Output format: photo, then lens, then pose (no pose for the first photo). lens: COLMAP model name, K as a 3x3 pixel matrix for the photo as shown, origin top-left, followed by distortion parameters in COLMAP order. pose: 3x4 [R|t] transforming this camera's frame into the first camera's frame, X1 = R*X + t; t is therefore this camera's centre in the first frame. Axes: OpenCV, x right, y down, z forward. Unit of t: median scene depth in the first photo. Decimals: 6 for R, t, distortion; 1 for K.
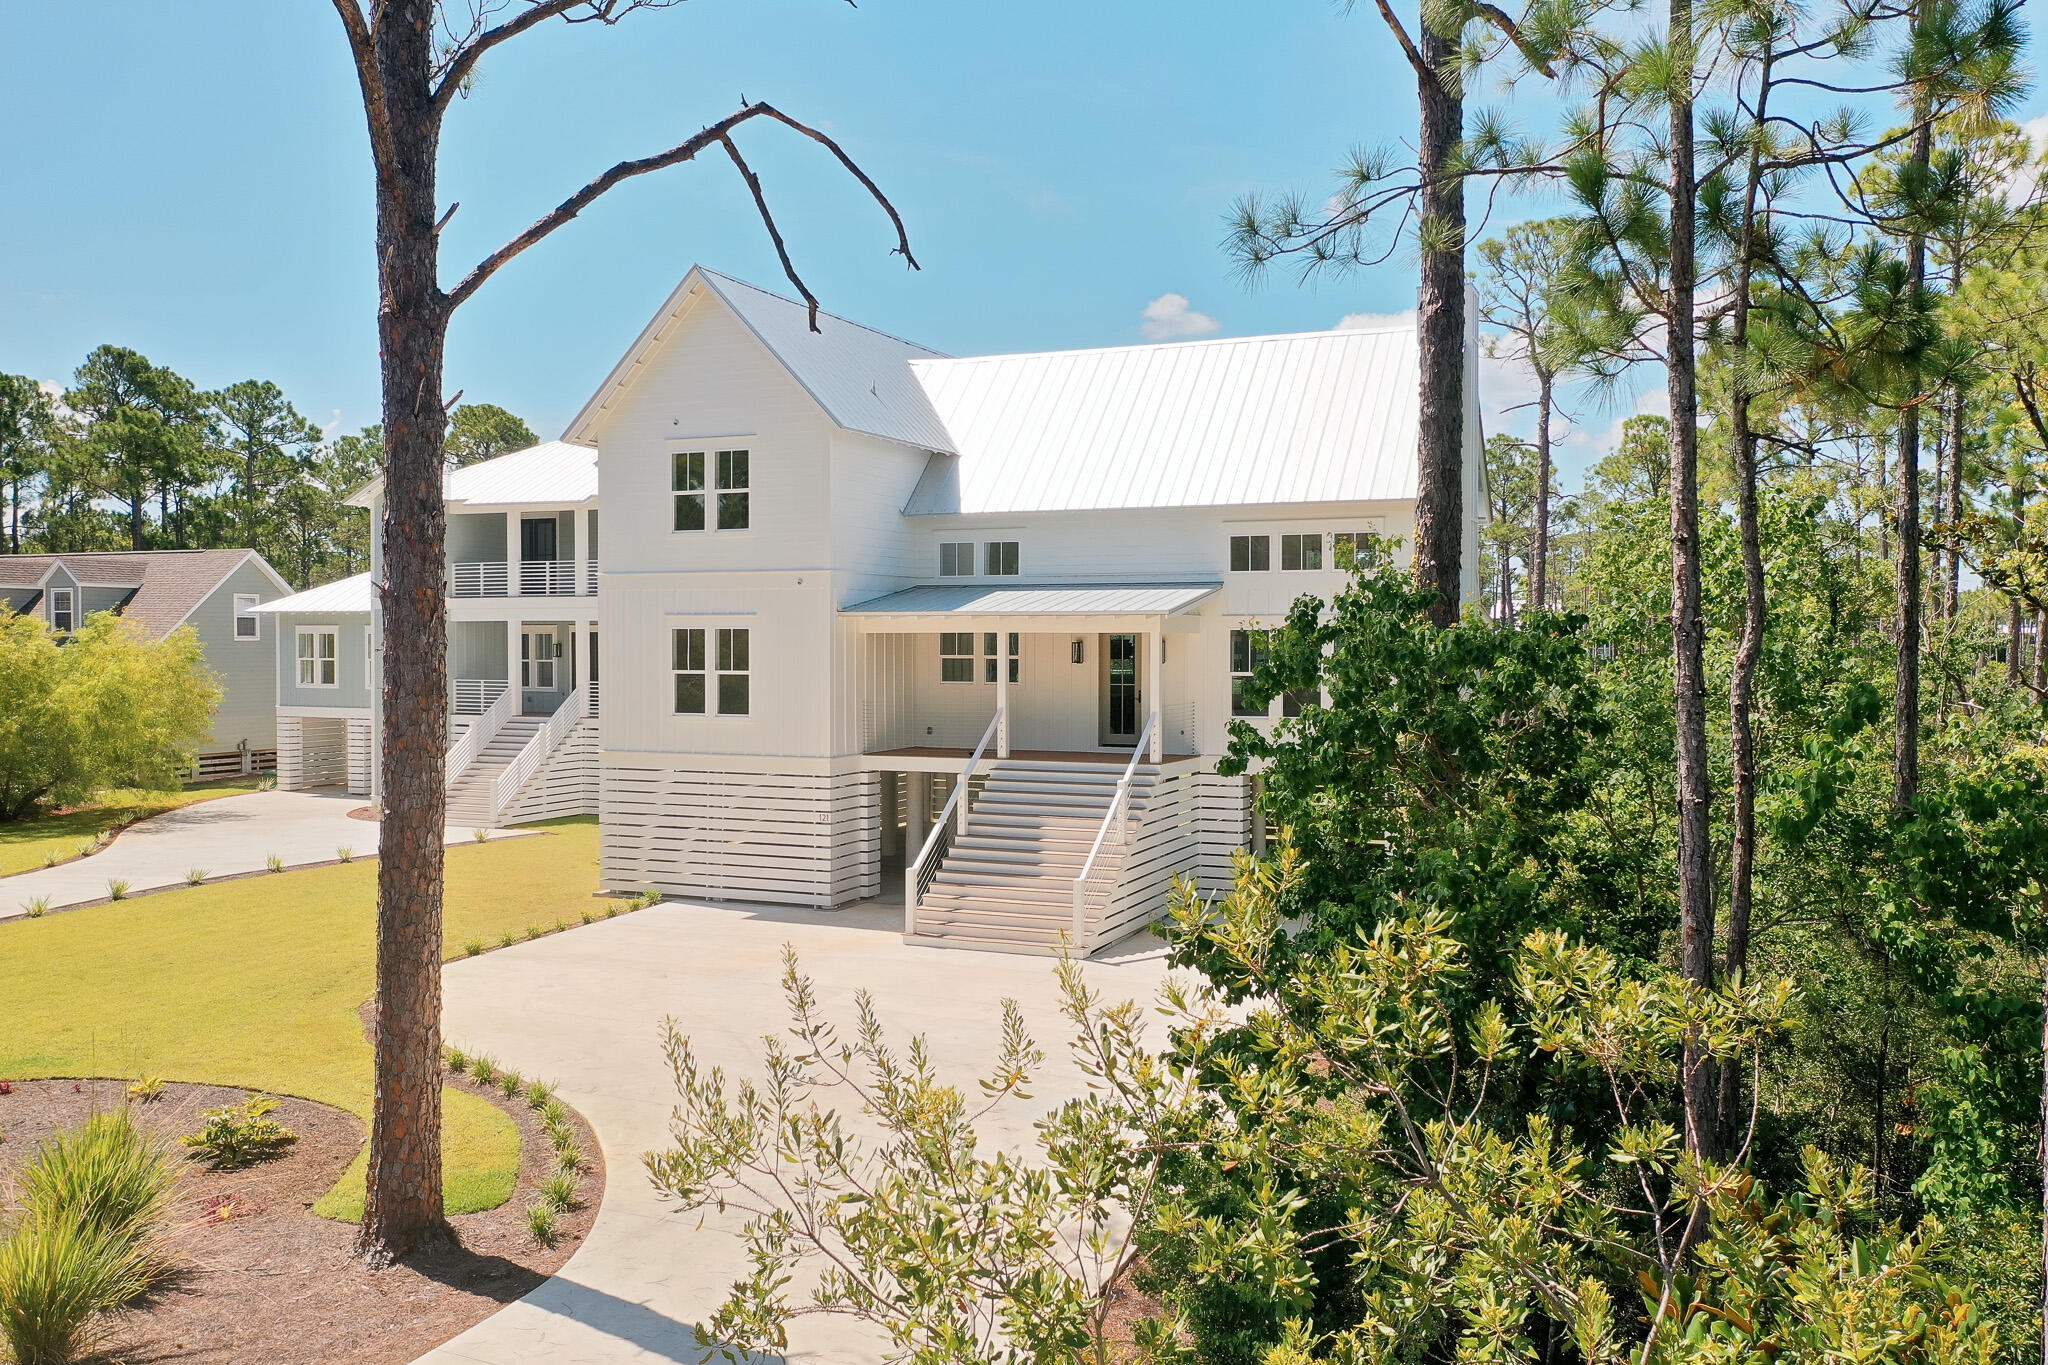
lens RADIAL K [[1672.0, 0, 1030.2], [0, 1672.0, 678.1], [0, 0, 1]] dist [-0.001073, 0.000927]
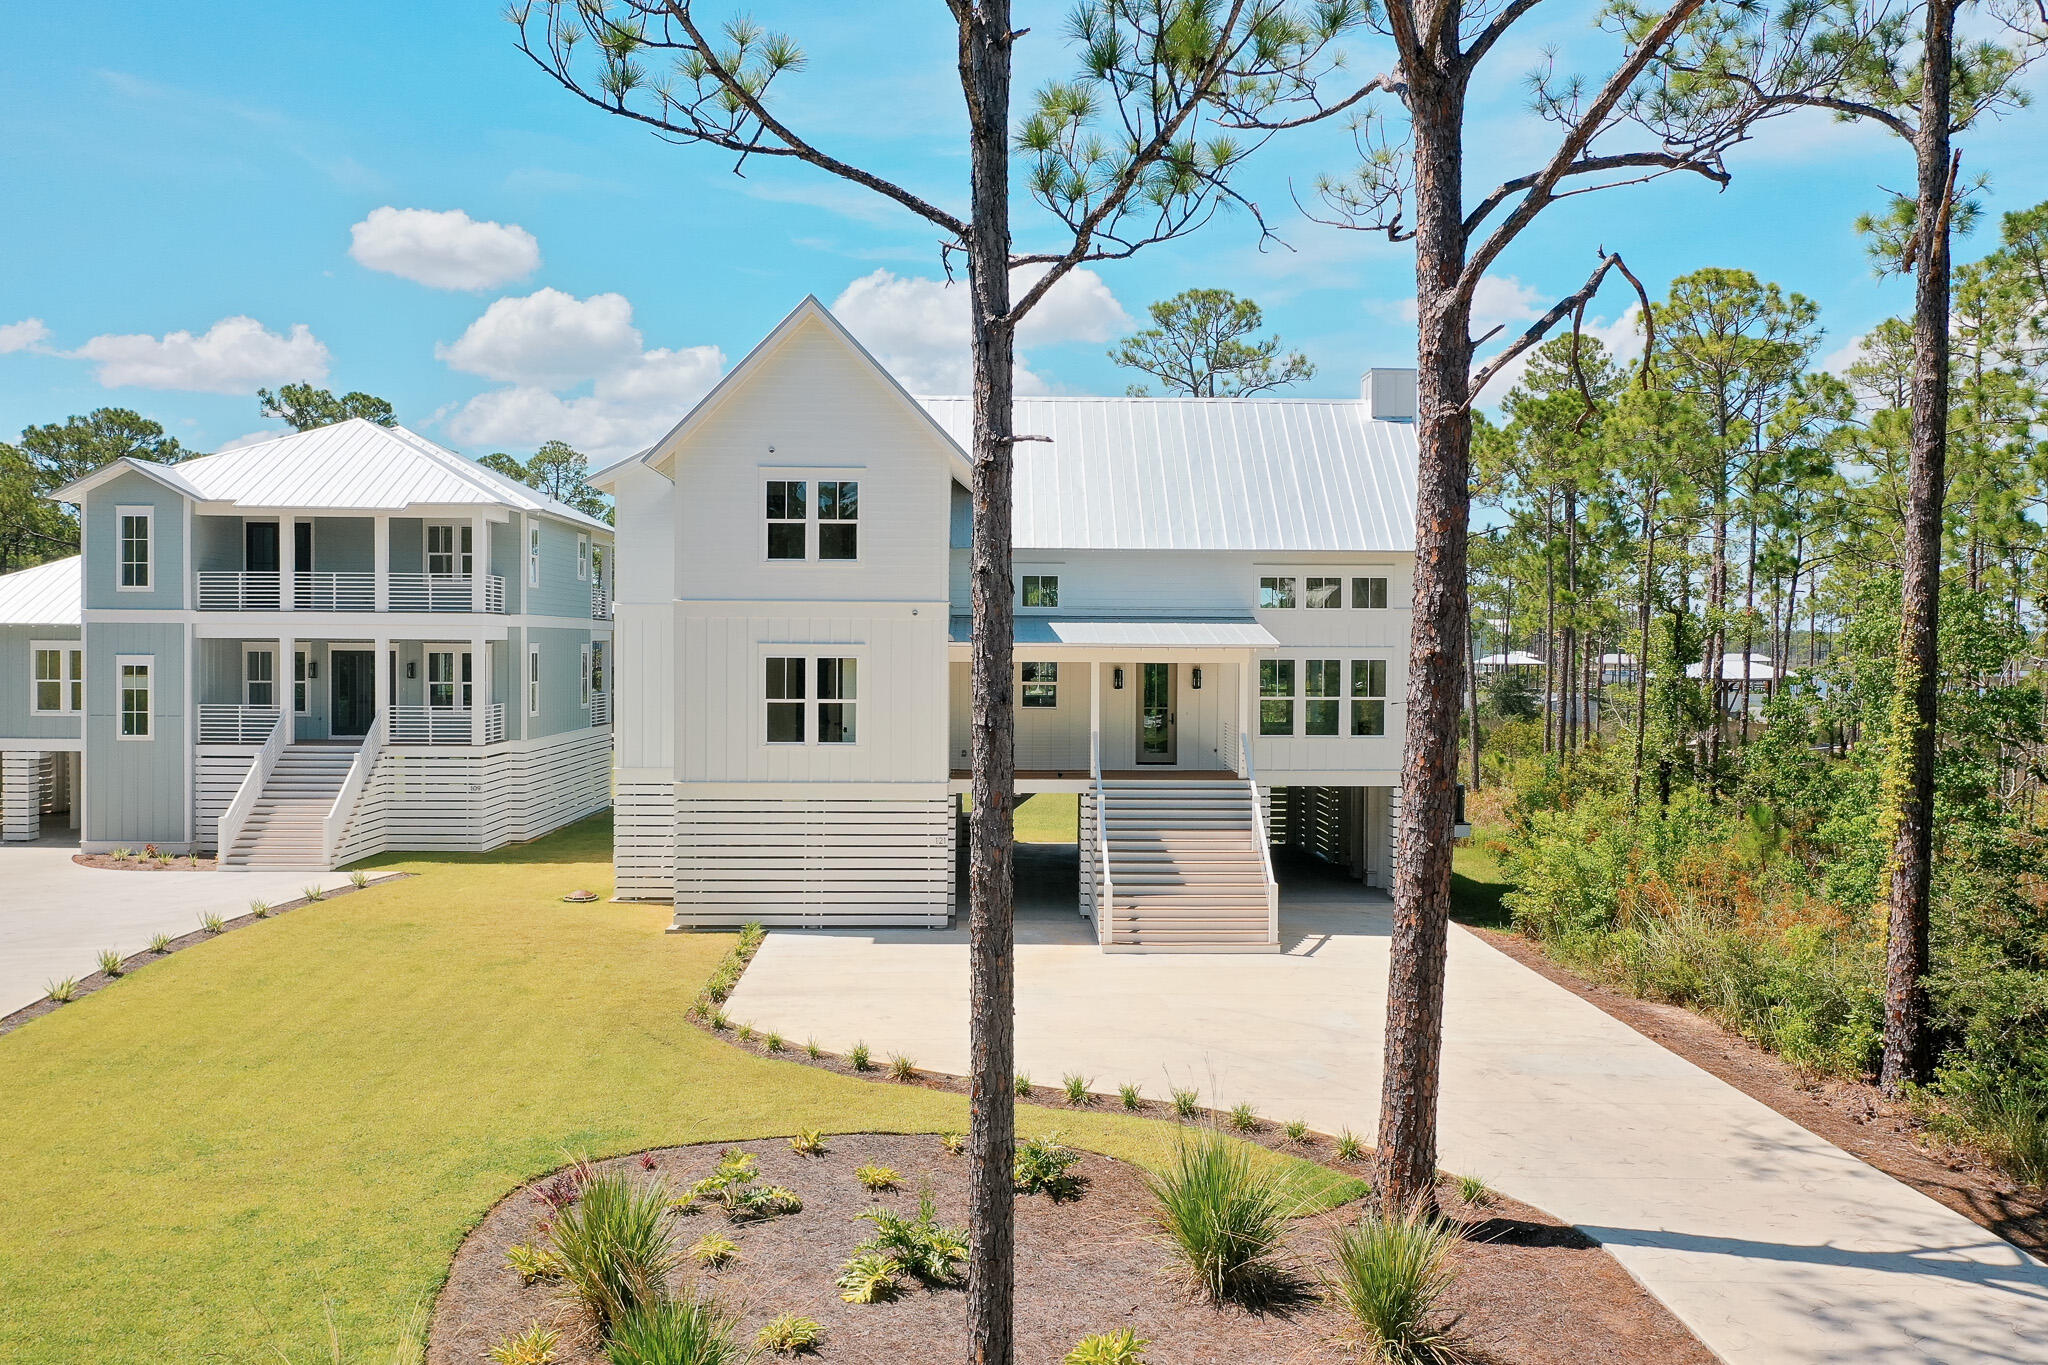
lens RADIAL K [[1672.0, 0, 1030.2], [0, 1672.0, 678.1], [0, 0, 1]] dist [-0.001073, 0.000927]
pose [[0.902367, -0.004348, 0.430946, -0.501811], [0.004755, 0.999989, 0.000132, -0.016583], [-0.430942, 0.001930, 0.902378, 0.036485]]
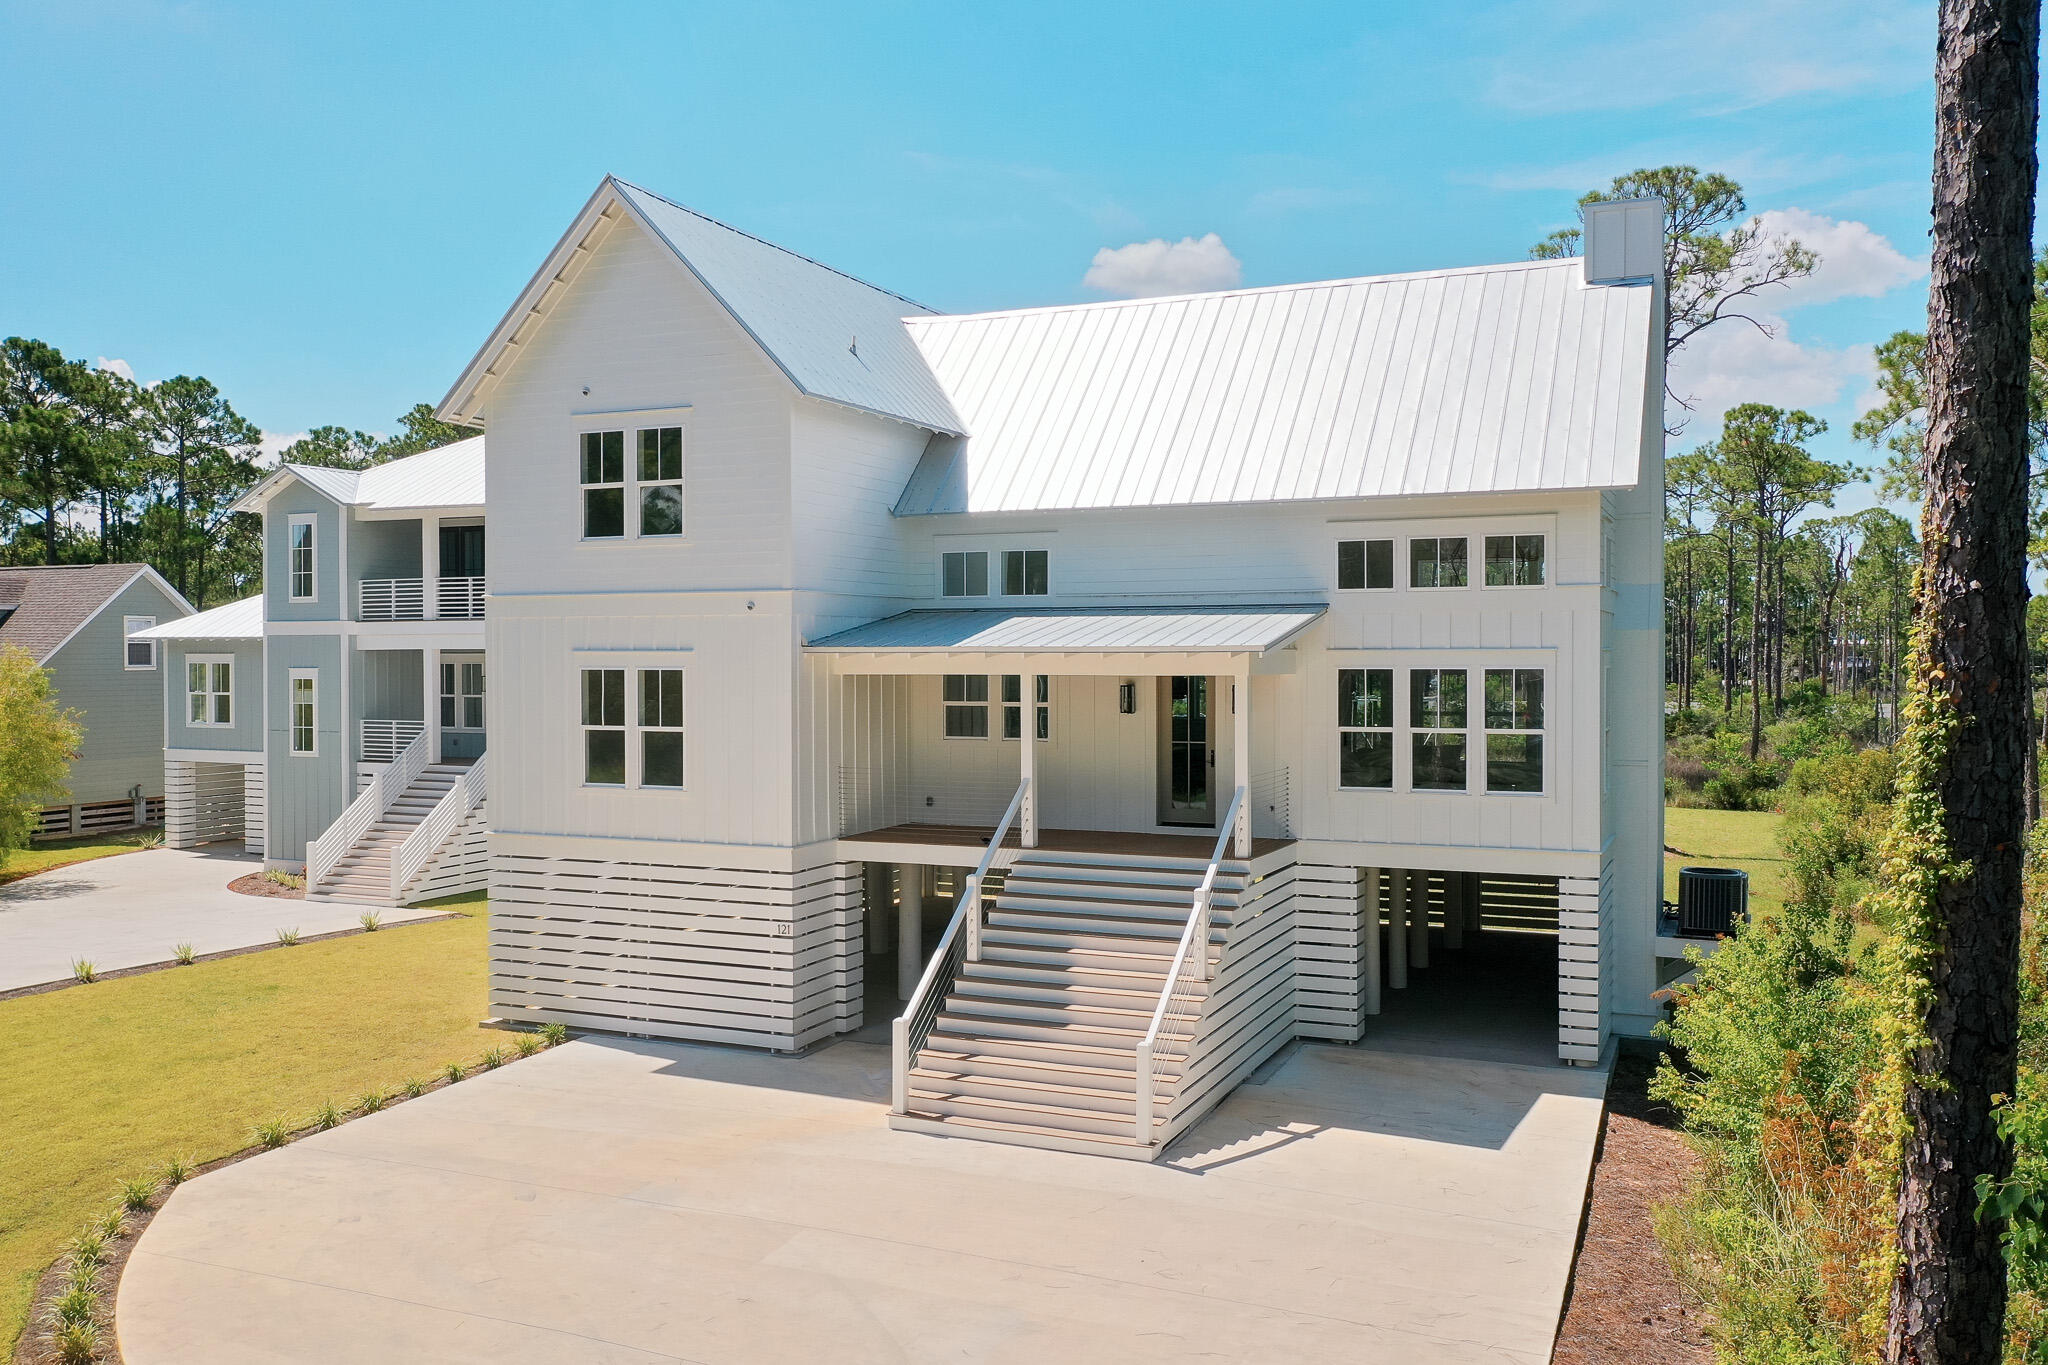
lens RADIAL K [[1672.0, 0, 1030.2], [0, 1672.0, 678.1], [0, 0, 1]] dist [-0.001073, 0.000927]
pose [[0.999975, -0.003753, -0.006055, -0.010680], [0.003713, 0.999972, -0.006562, -0.020062], [0.006079, 0.006539, 0.999960, 0.260653]]
